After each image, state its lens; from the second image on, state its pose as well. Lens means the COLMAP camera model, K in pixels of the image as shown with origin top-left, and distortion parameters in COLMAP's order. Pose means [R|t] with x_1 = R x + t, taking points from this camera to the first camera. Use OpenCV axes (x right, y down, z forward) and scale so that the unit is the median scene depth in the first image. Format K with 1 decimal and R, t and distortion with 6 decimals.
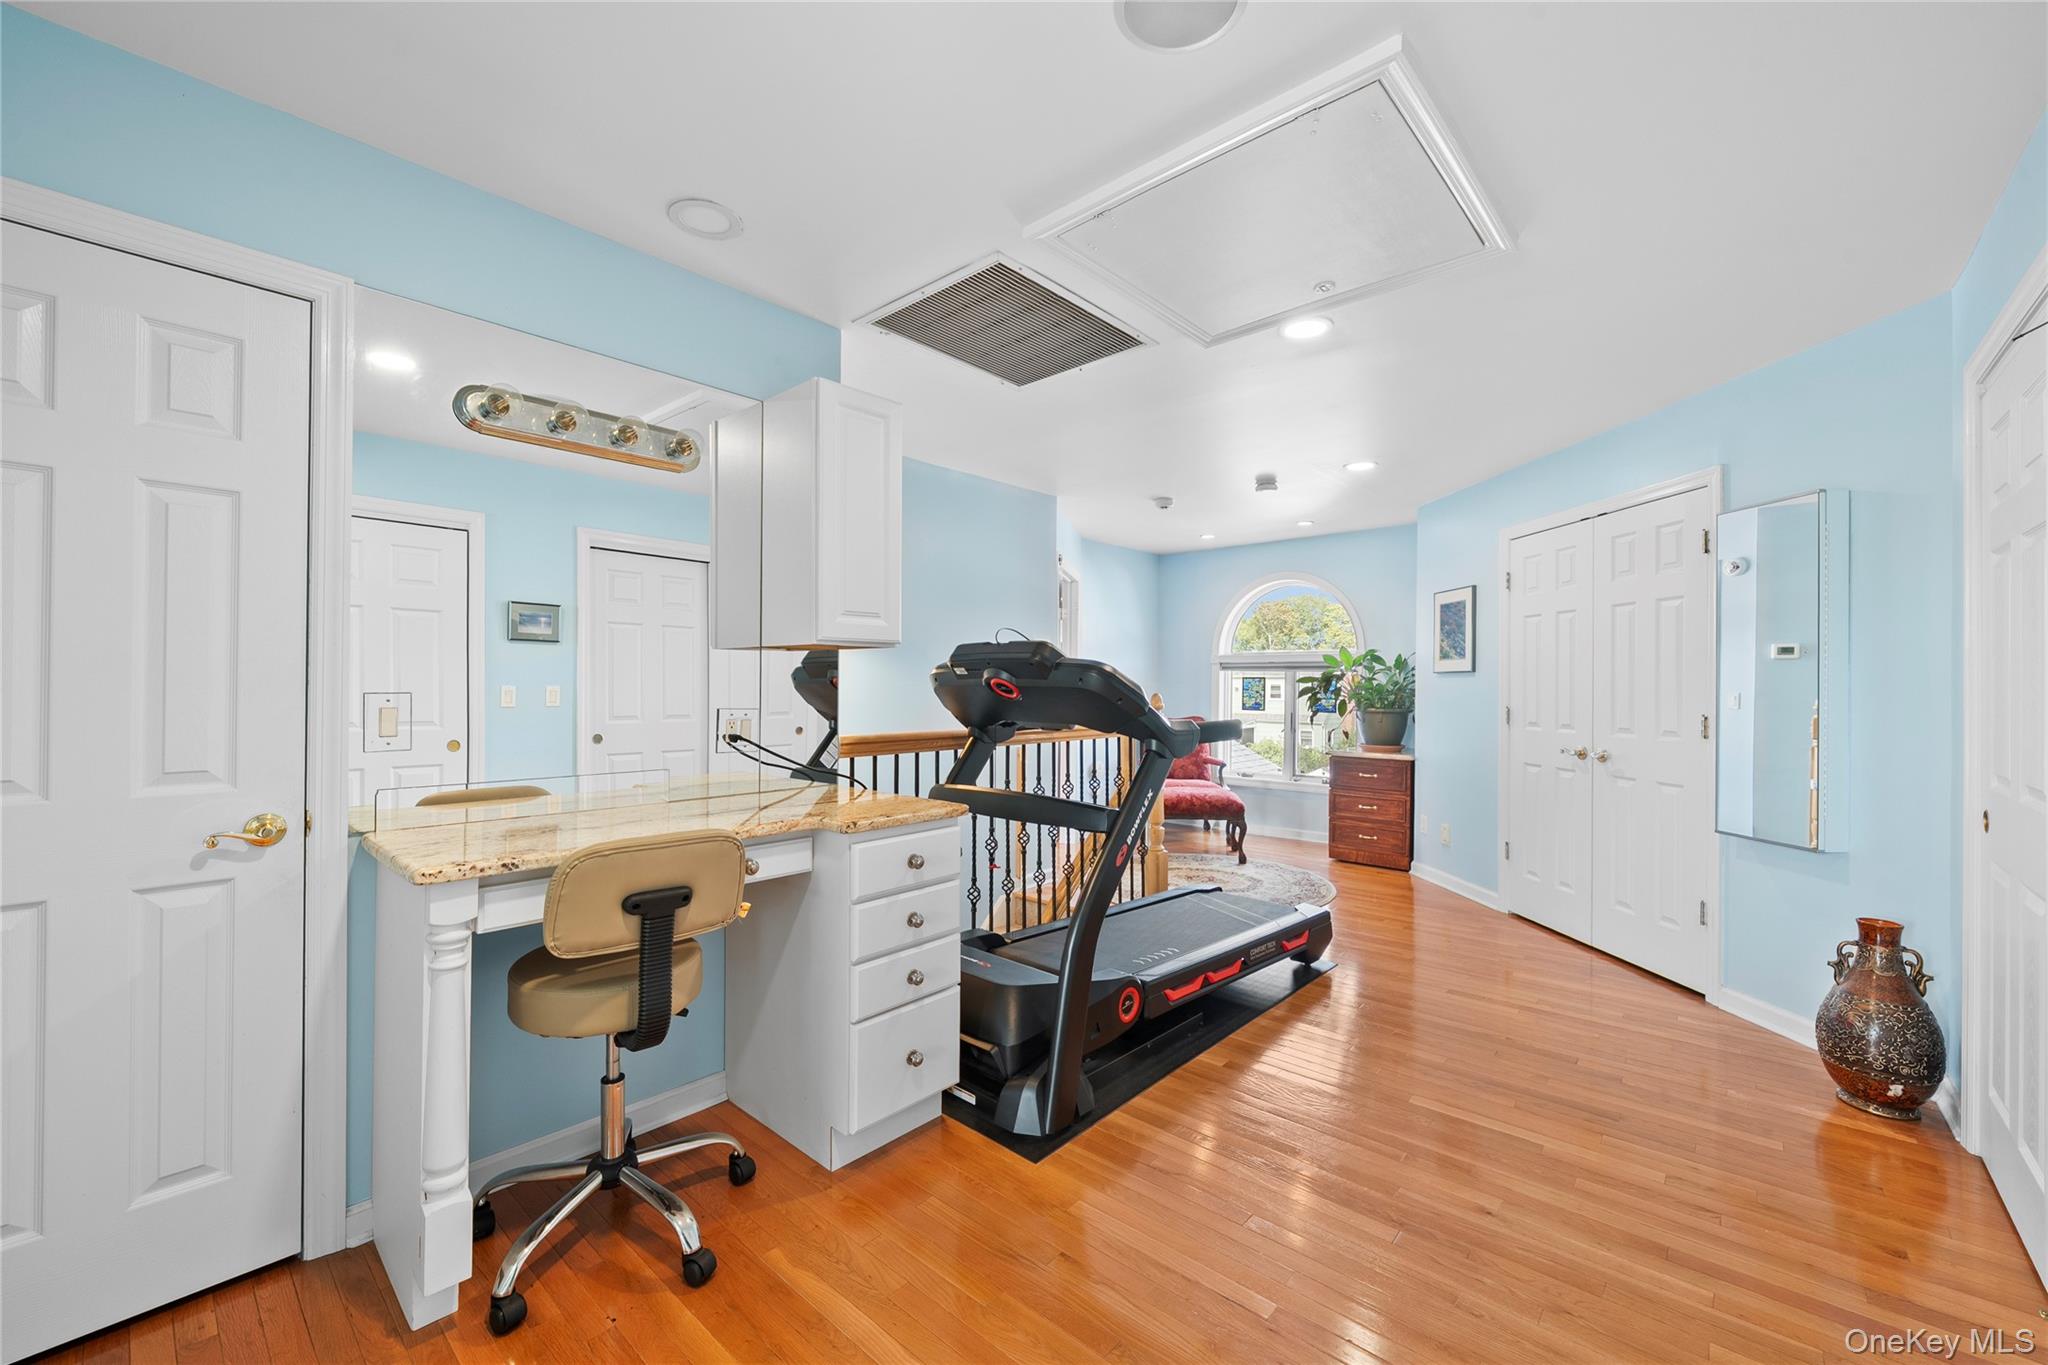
lens RADIAL K [[812.6, 0, 1024.0], [0, 812.6, 682.5], [0, 0, 1]] dist [-0.000243, -0.000015]
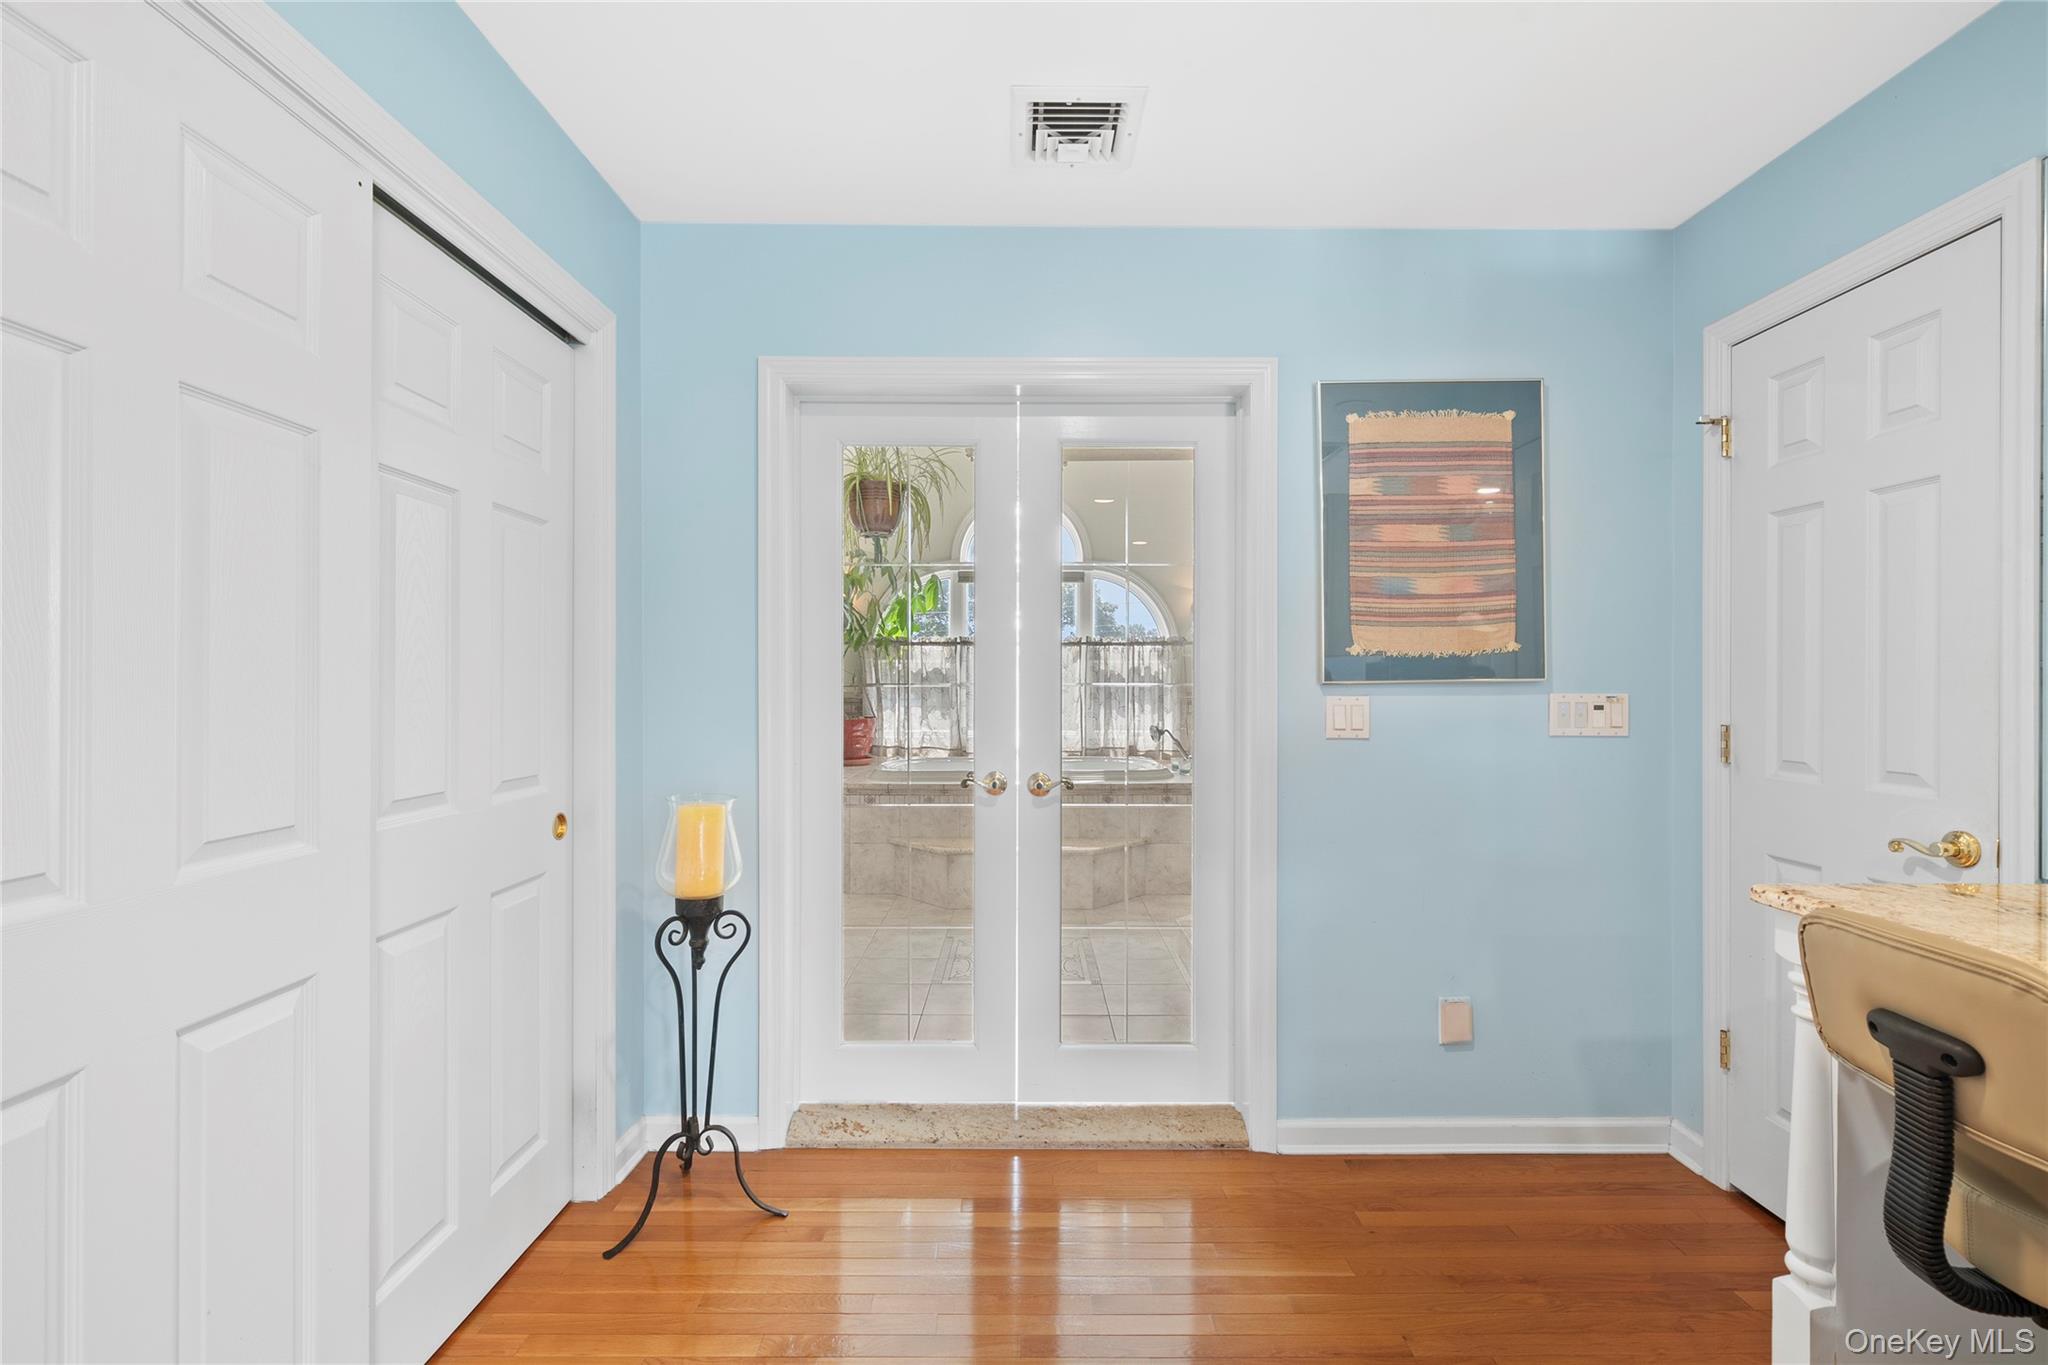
lens RADIAL K [[892.6, 0, 1024.0], [0, 892.6, 682.5], [0, 0, 1]] dist [-0.000027, -0.000012]
pose [[-0.739226, -0.009558, -0.673389, 0.488887], [-0.003289, 0.999939, -0.010582, 0.014132], [0.673449, -0.005607, -0.739212, 1.059945]]
